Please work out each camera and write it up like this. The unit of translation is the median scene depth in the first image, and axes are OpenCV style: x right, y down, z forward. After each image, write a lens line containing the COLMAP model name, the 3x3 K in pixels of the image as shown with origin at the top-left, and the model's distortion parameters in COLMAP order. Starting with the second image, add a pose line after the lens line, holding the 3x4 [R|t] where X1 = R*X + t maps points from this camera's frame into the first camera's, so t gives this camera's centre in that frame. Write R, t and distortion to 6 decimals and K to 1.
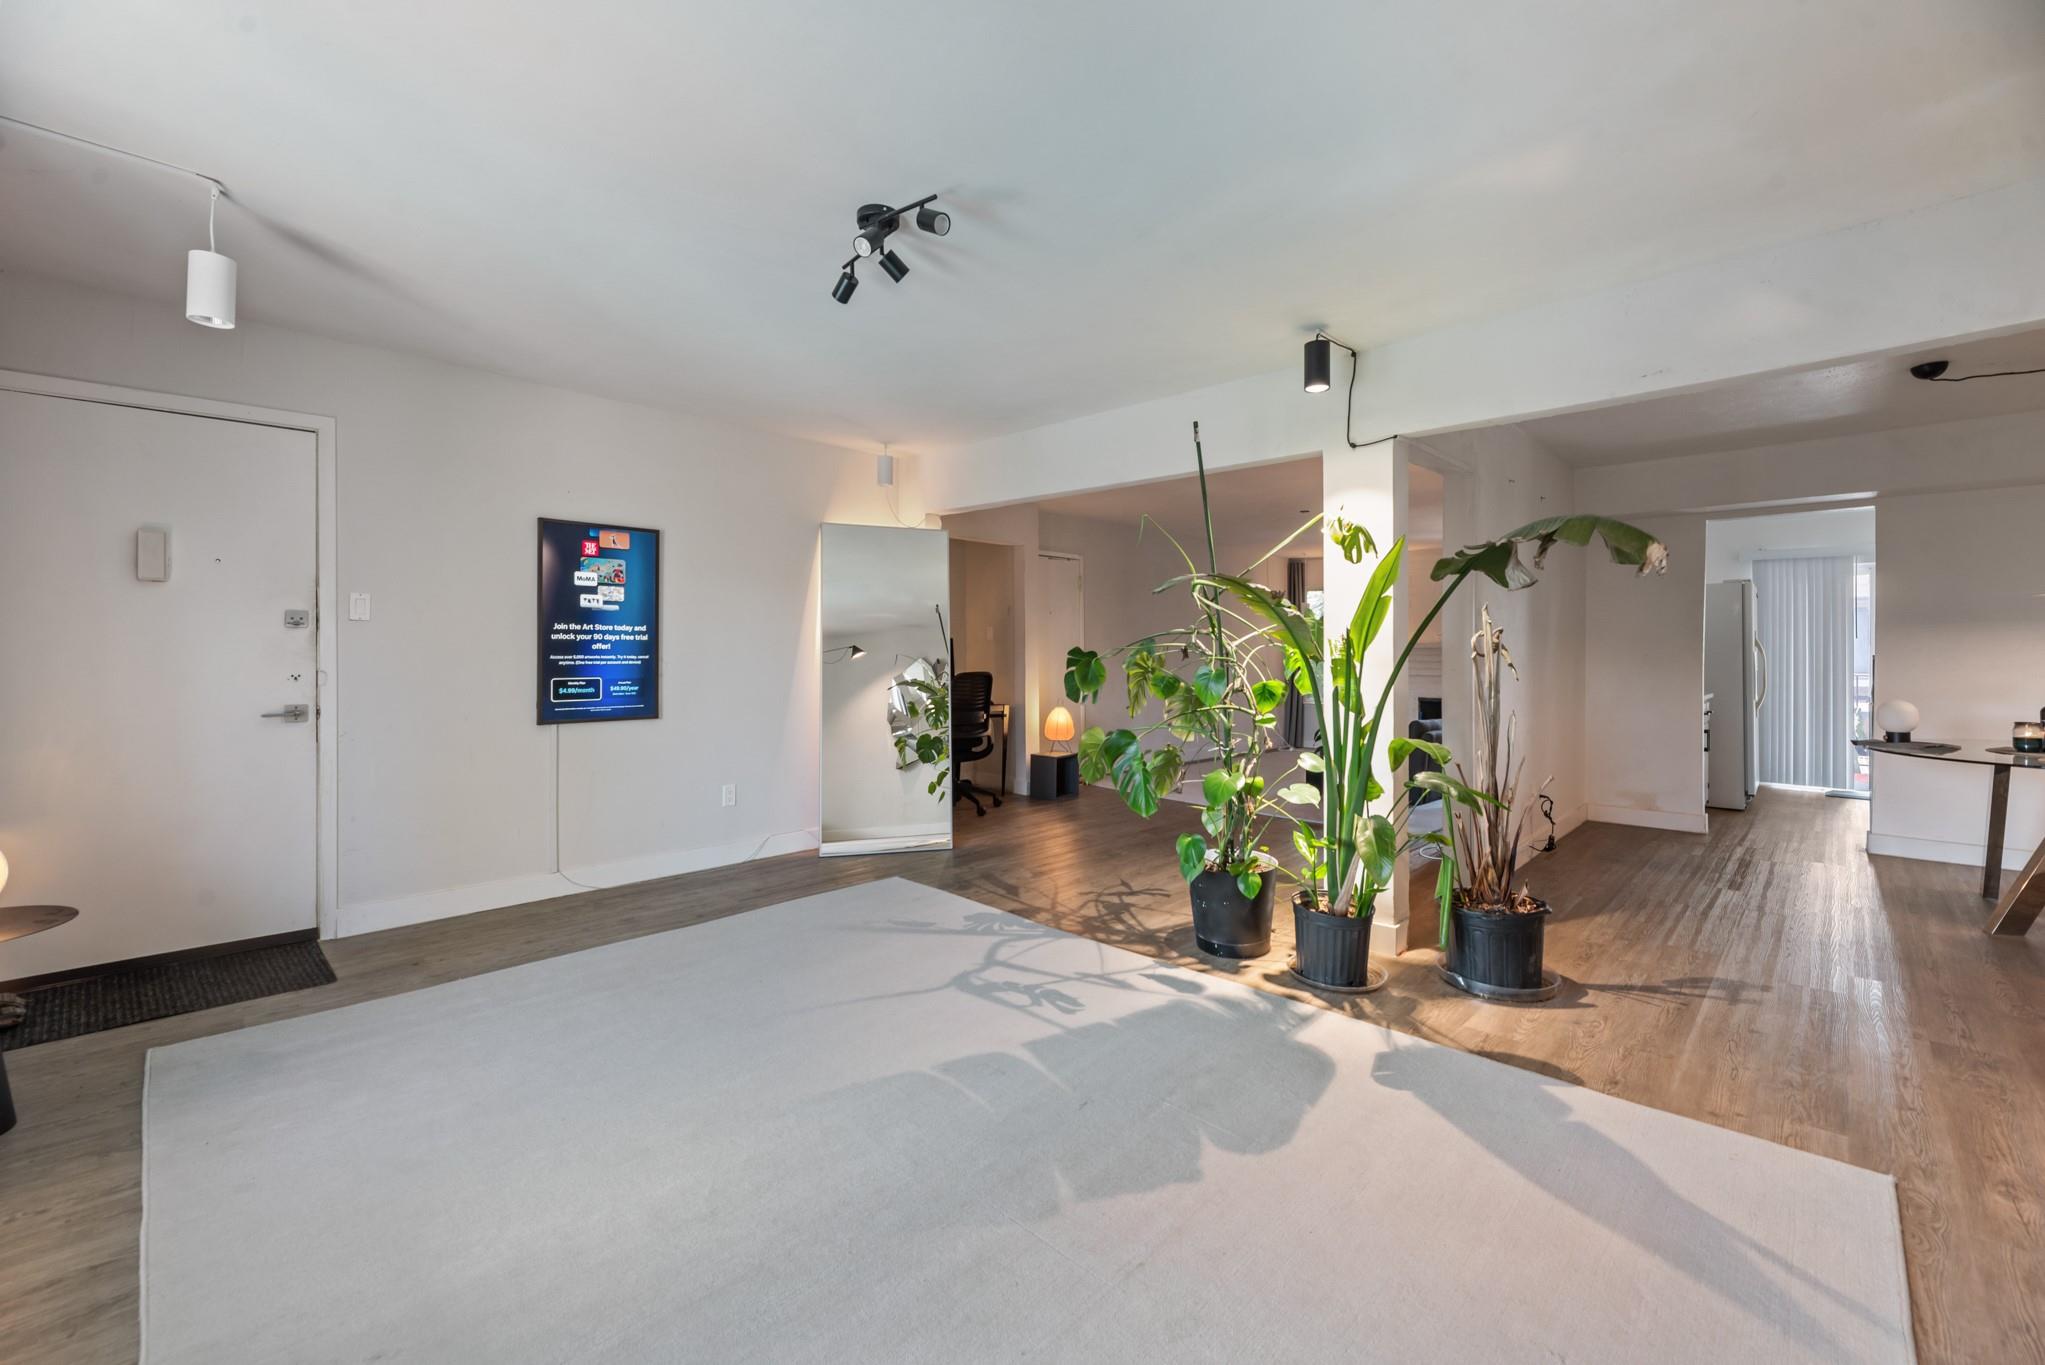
lens RADIAL K [[836.3, 0, 1022.5], [0, 836.3, 679.2], [0, 0, 1]] dist [0.003586, 0.000162]
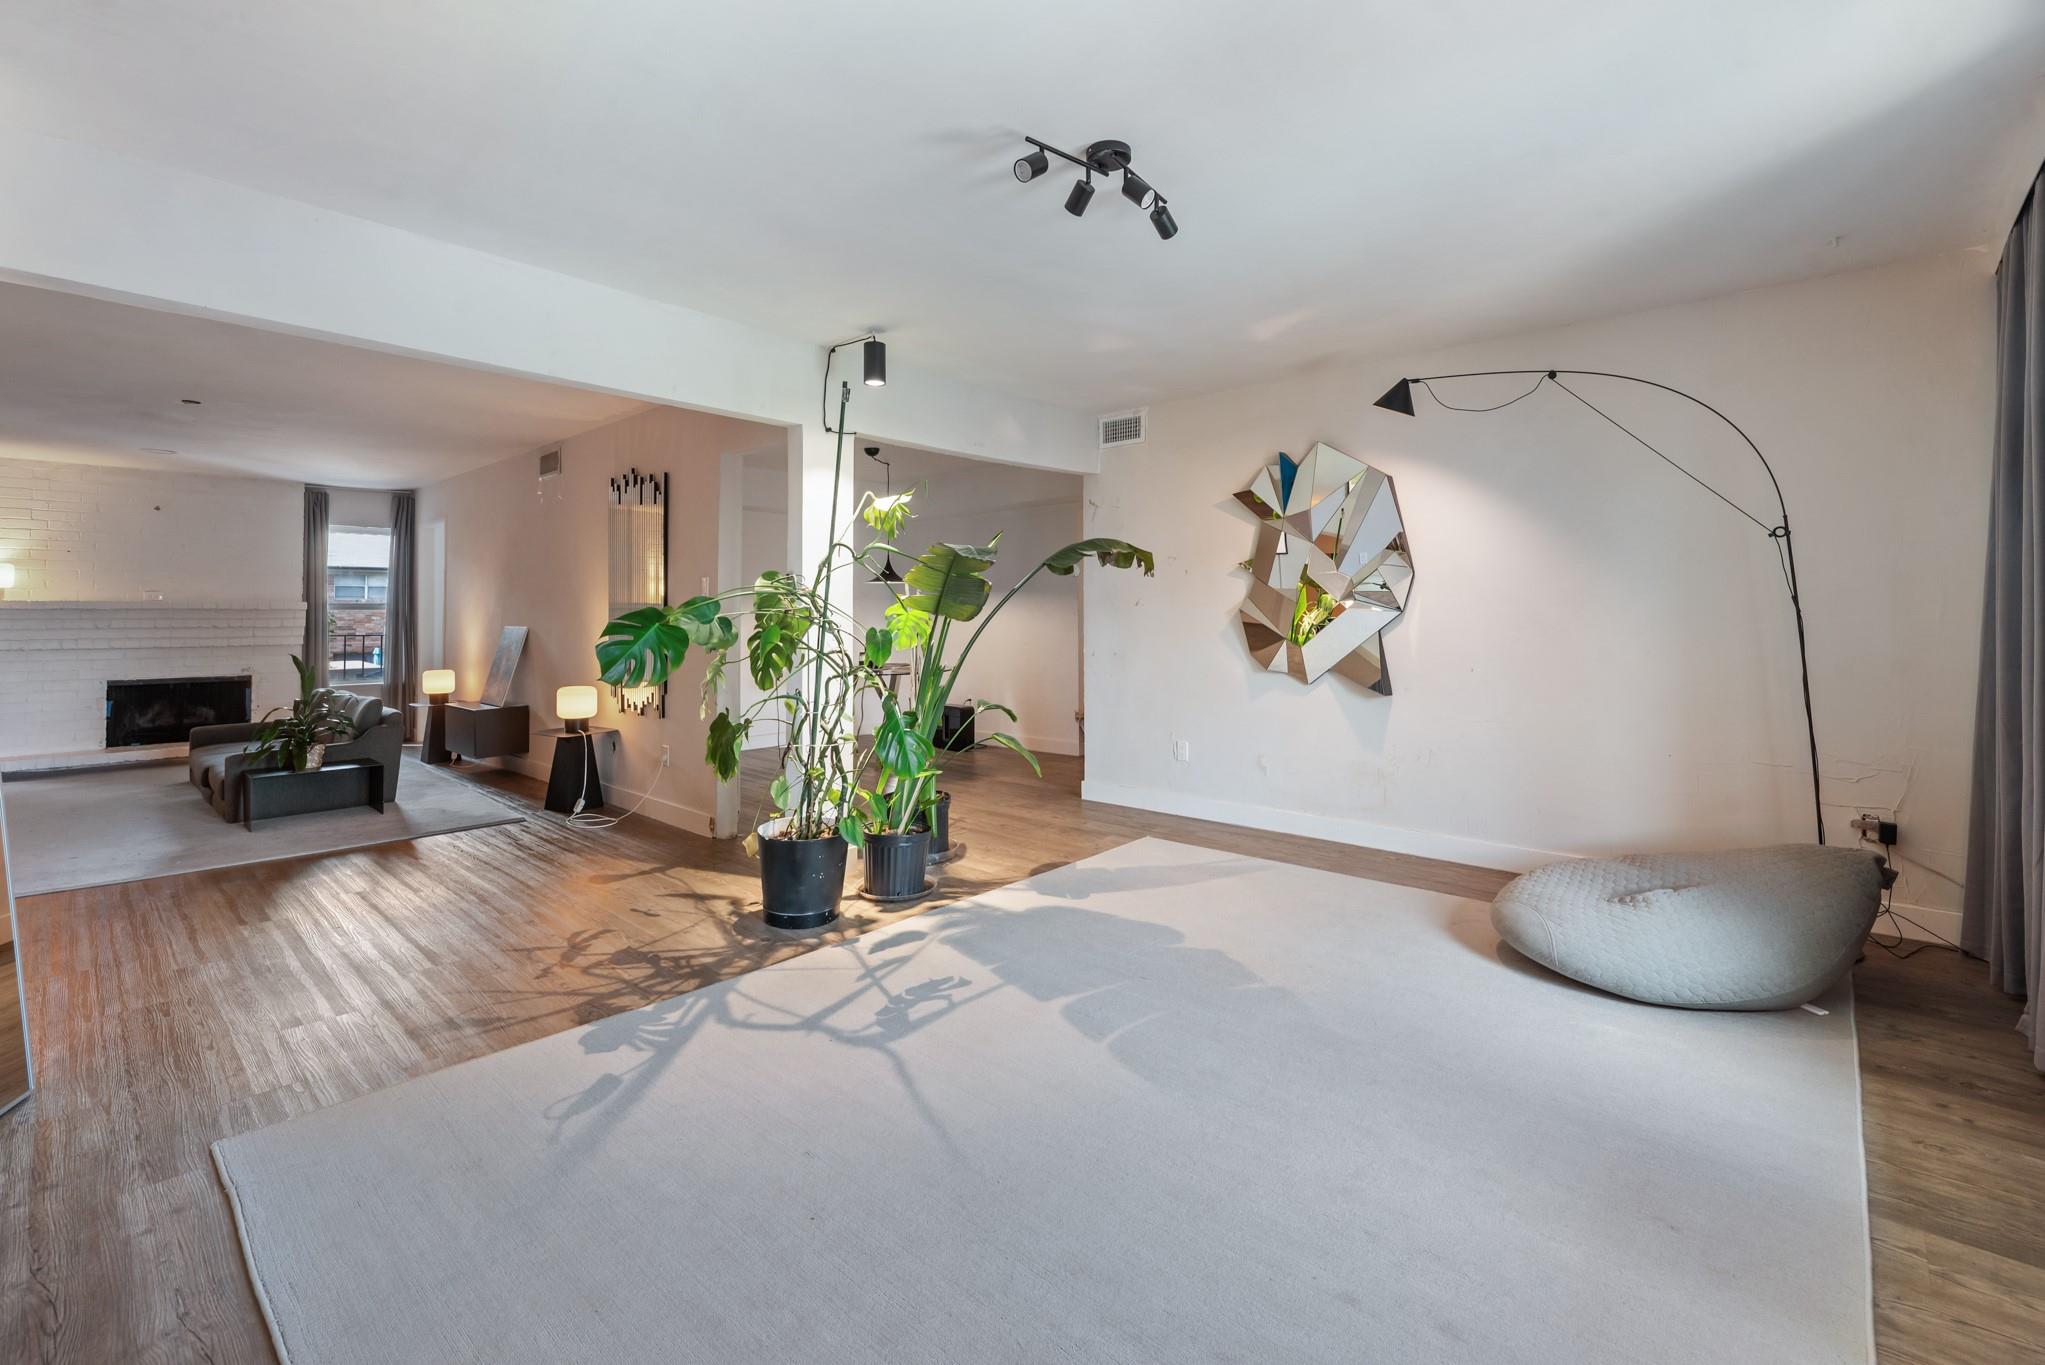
lens RADIAL K [[889.8, 0, 1022.3], [0, 889.8, 605.5], [0, 0, 1]] dist [-0.000013, -0.000015]
pose [[-0.034896, 0.013246, 0.999303, -0.854135], [0.033222, 0.999375, -0.012087, -0.020466], [-0.998839, 0.032777, -0.035314, 0.834424]]
